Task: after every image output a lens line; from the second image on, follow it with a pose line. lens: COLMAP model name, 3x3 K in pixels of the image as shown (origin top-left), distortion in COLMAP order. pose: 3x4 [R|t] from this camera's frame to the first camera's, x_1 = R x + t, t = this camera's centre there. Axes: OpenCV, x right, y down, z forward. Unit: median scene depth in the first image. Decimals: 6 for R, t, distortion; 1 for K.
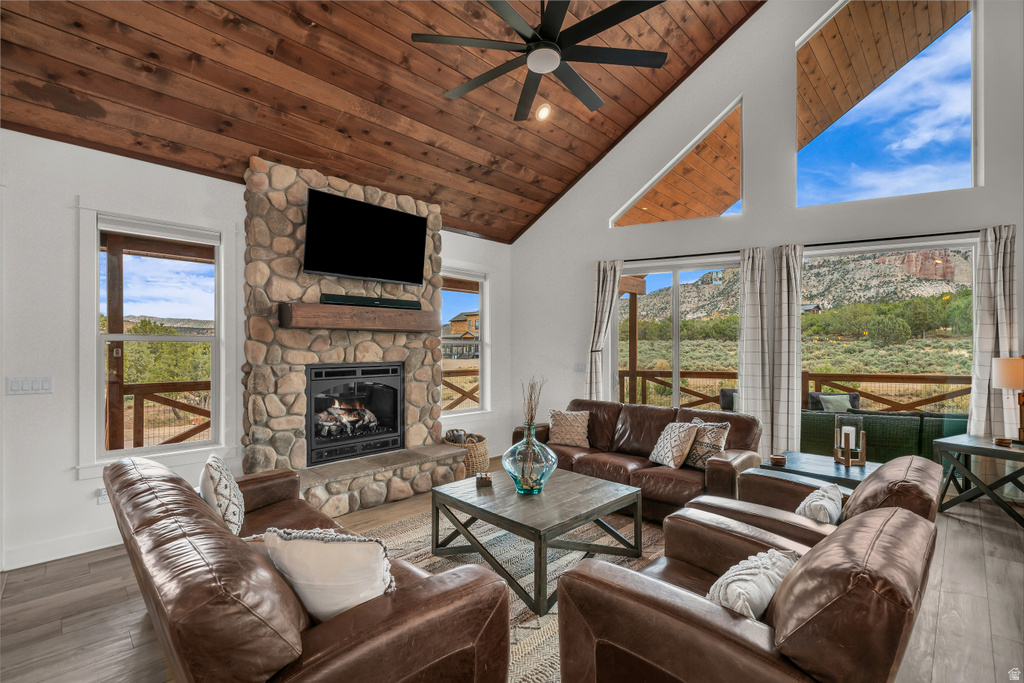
lens RADIAL K [[459.5, 0, 508.1], [0, 459.5, 348.5], [0, 0, 1]] dist [0.002992, -0.000101]
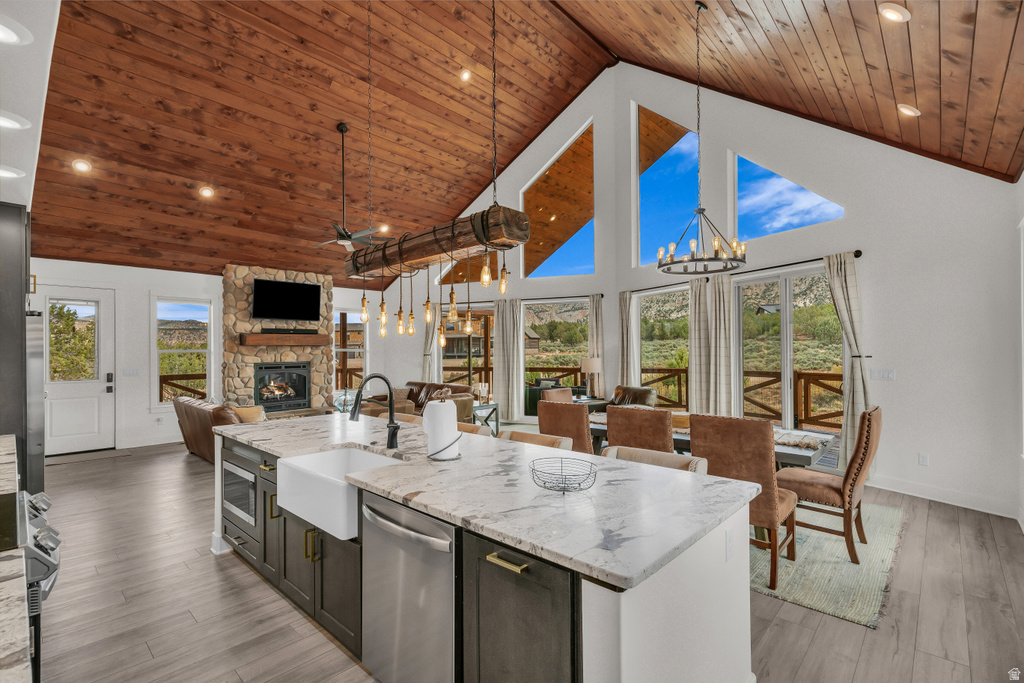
lens RADIAL K [[459.5, 0, 502.3], [0, 459.5, 348.5], [0, 0, 1]] dist [0.002992, -0.000101]
pose [[0.999344, -0.006333, 0.035664, 0.584958], [0.006419, 0.999977, -0.002307, -0.018332], [-0.035648, 0.002535, 0.999361, -1.070438]]
